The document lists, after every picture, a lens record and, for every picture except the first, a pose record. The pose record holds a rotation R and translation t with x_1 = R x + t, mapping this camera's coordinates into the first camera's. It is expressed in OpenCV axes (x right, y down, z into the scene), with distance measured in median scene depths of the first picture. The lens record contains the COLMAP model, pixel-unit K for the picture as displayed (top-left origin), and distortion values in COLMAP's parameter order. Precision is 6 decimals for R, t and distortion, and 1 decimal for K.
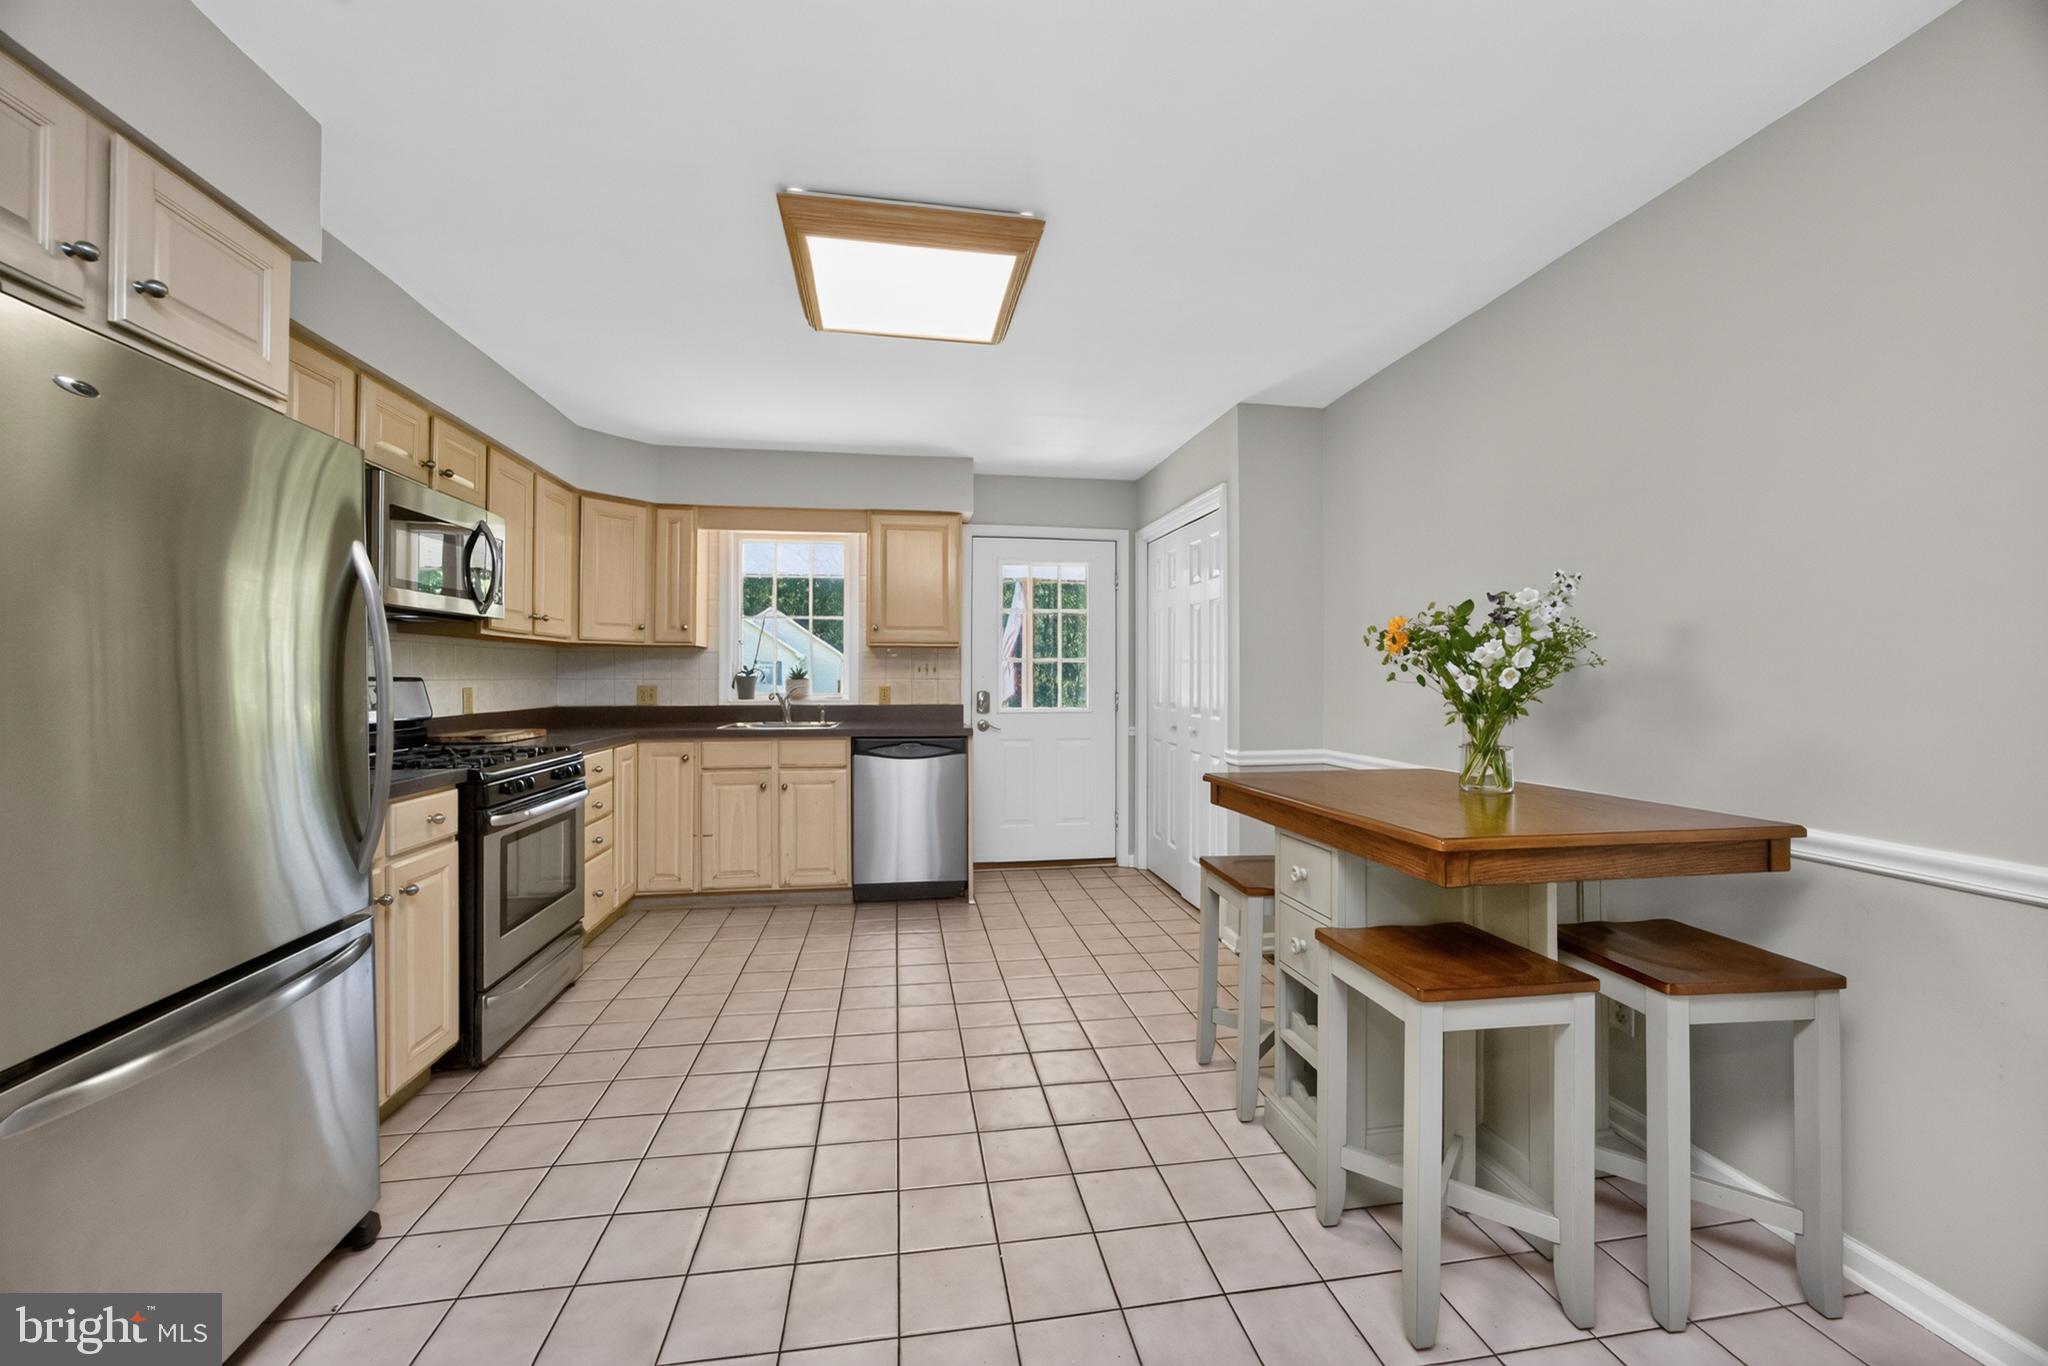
lens RADIAL K [[780.1, 0, 1025.7], [0, 780.1, 674.4], [0, 0, 1]] dist [-0.032065, 0.009296]
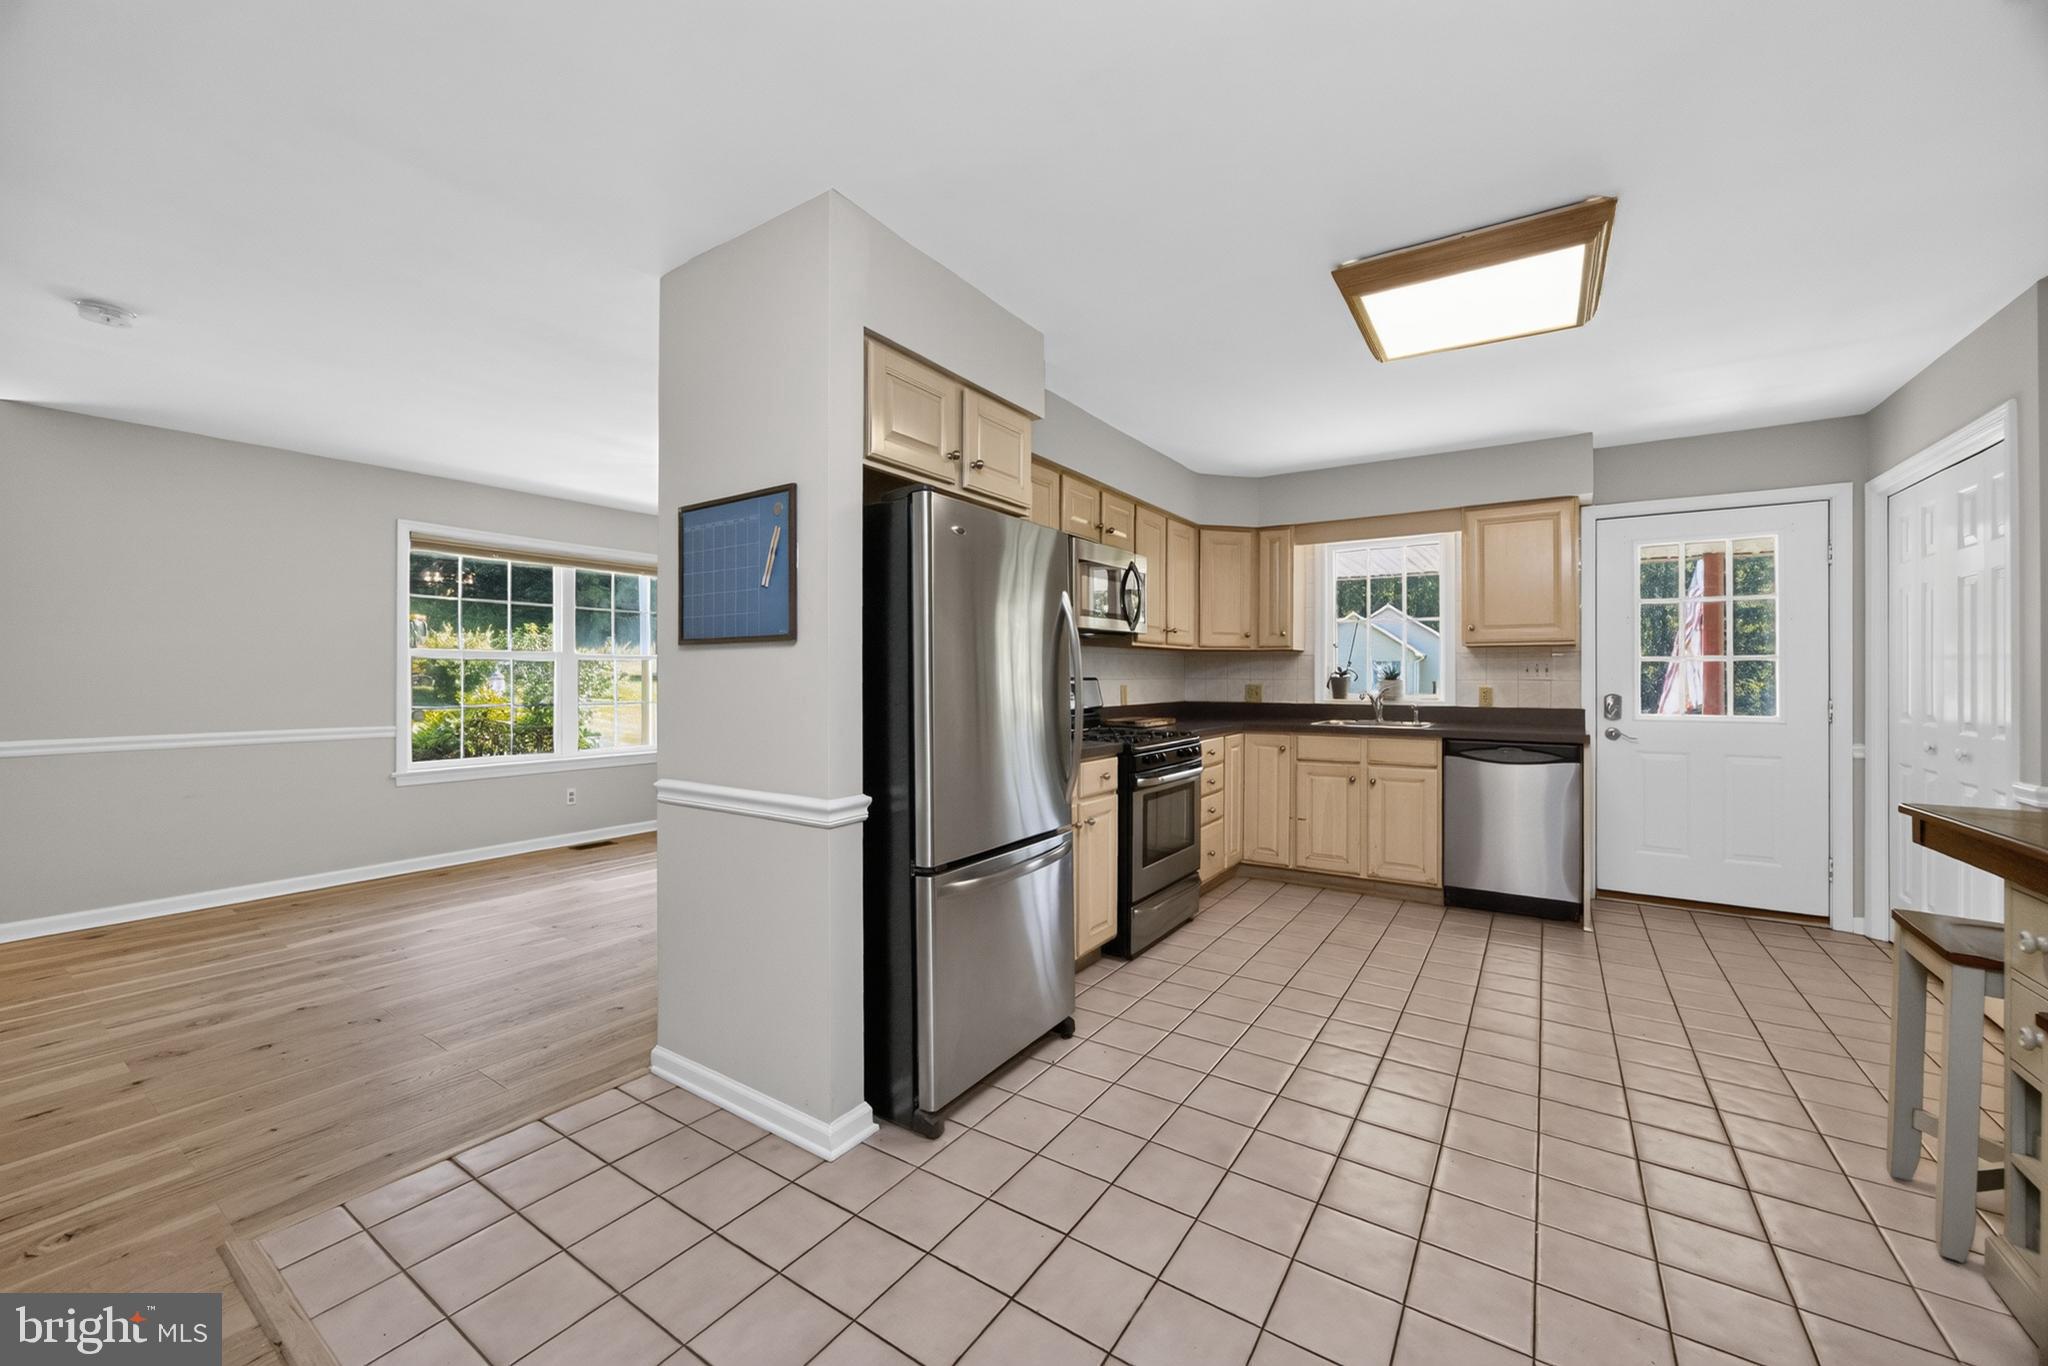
lens RADIAL K [[791.4, 0, 1022.3], [0, 791.4, 670.6], [0, 0, 1]] dist [-0.031164, 0.010654]
pose [[0.727595, -0.004112, -0.685994, 0.084700], [0.000859, 0.999987, -0.005083, -0.001459], [0.686006, 0.003109, 0.727589, -0.115177]]
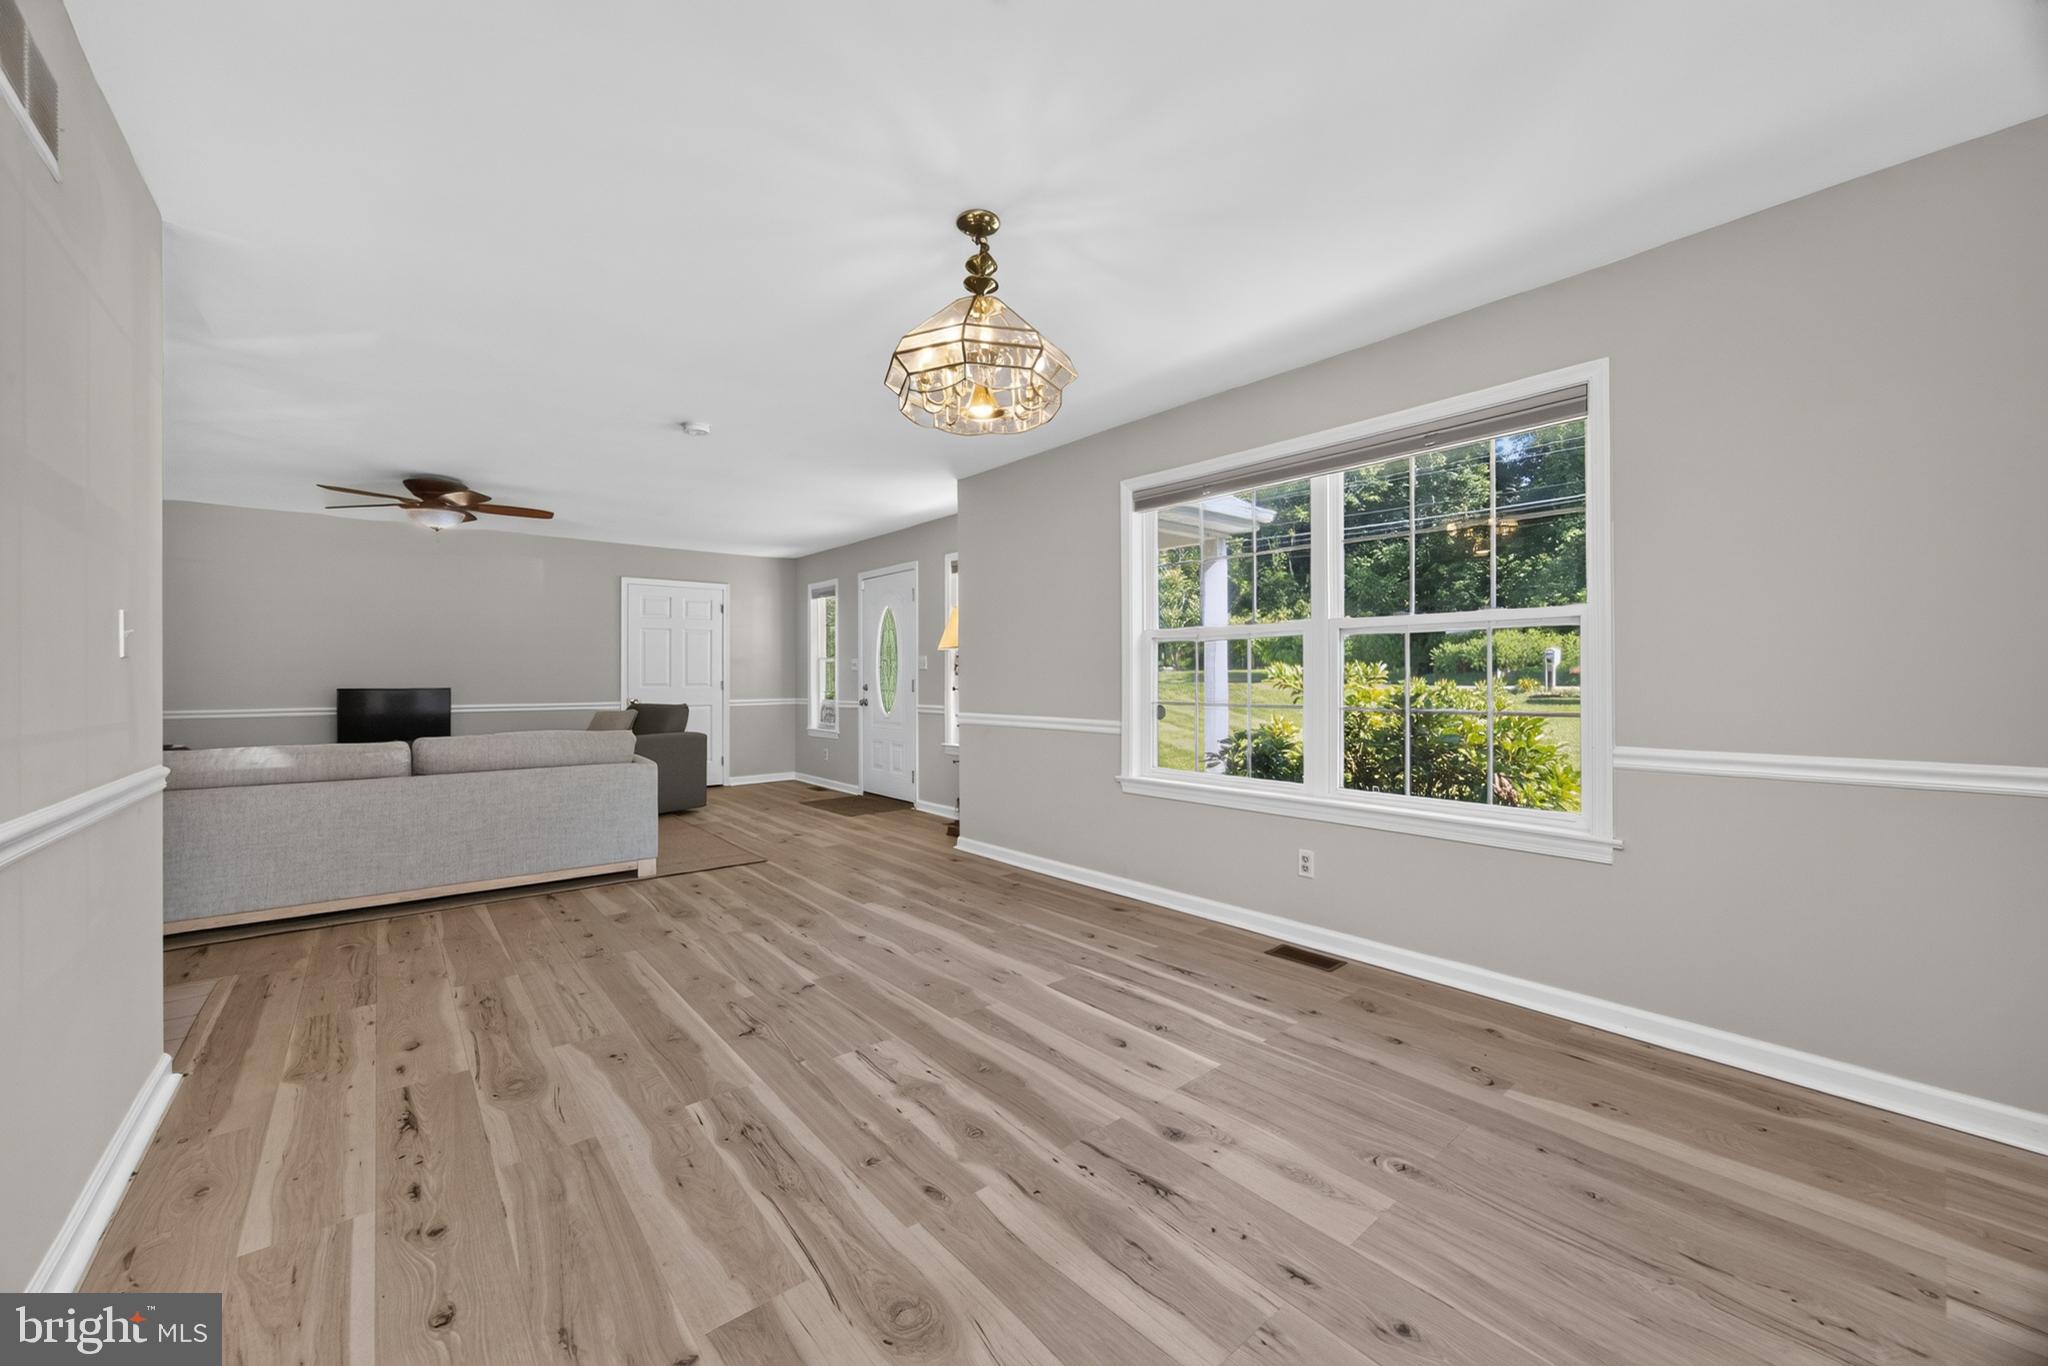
lens RADIAL K [[791.4, 0, 1022.3], [0, 791.4, 670.6], [0, 0, 1]] dist [-0.031164, 0.010654]
pose [[-0.868065, 0.000979, -0.496450, -0.877286], [0.008565, 0.999879, -0.013004, 0.027694], [0.496377, -0.015541, -0.867968, 1.014830]]
